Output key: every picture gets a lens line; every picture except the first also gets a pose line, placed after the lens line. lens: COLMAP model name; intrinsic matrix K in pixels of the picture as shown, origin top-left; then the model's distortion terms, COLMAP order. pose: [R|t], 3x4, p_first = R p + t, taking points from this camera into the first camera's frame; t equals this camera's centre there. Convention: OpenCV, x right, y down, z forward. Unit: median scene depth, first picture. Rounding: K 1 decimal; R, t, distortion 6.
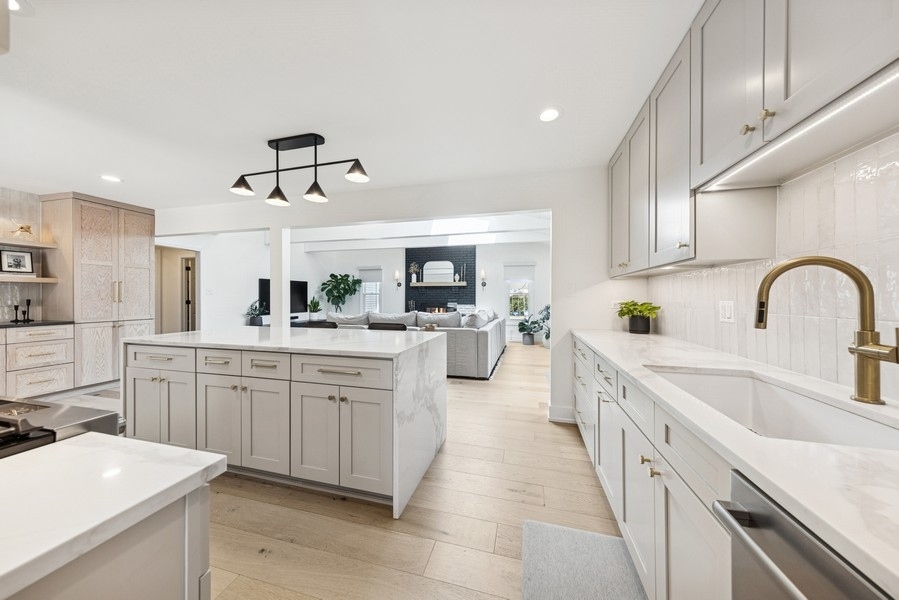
lens RADIAL K [[285.1, 0, 451.5], [0, 285.1, 296.2], [0, 0, 1]] dist [0.001826, 0.000072]
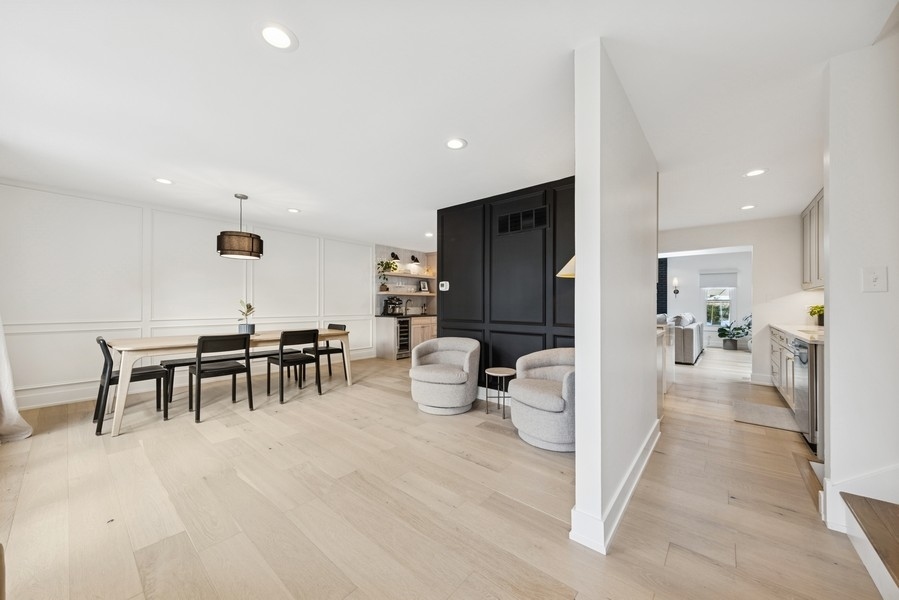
lens RADIAL K [[323.8, 0, 449.5], [0, 323.8, 300.0], [0, 0, 1]] dist [0.001330, -0.000054]
pose [[0.904478, -0.002994, -0.426510, -0.149546], [-0.002316, 0.999926, -0.011931, 0.005322], [0.426514, 0.011779, 0.904404, -0.497980]]
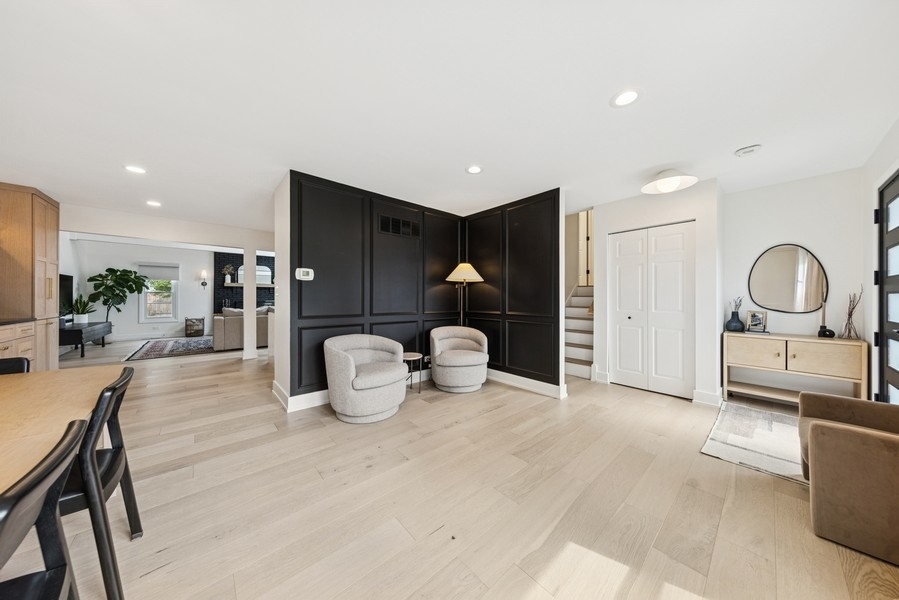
lens RADIAL K [[285.1, 0, 451.5], [0, 285.1, 296.2], [0, 0, 1]] dist [0.001826, 0.000072]
pose [[0.540272, 0.004357, 0.841479, -0.657405], [-0.003097, 0.999990, -0.003190, 0.004533], [-0.841485, -0.000883, 0.540280, -0.354698]]
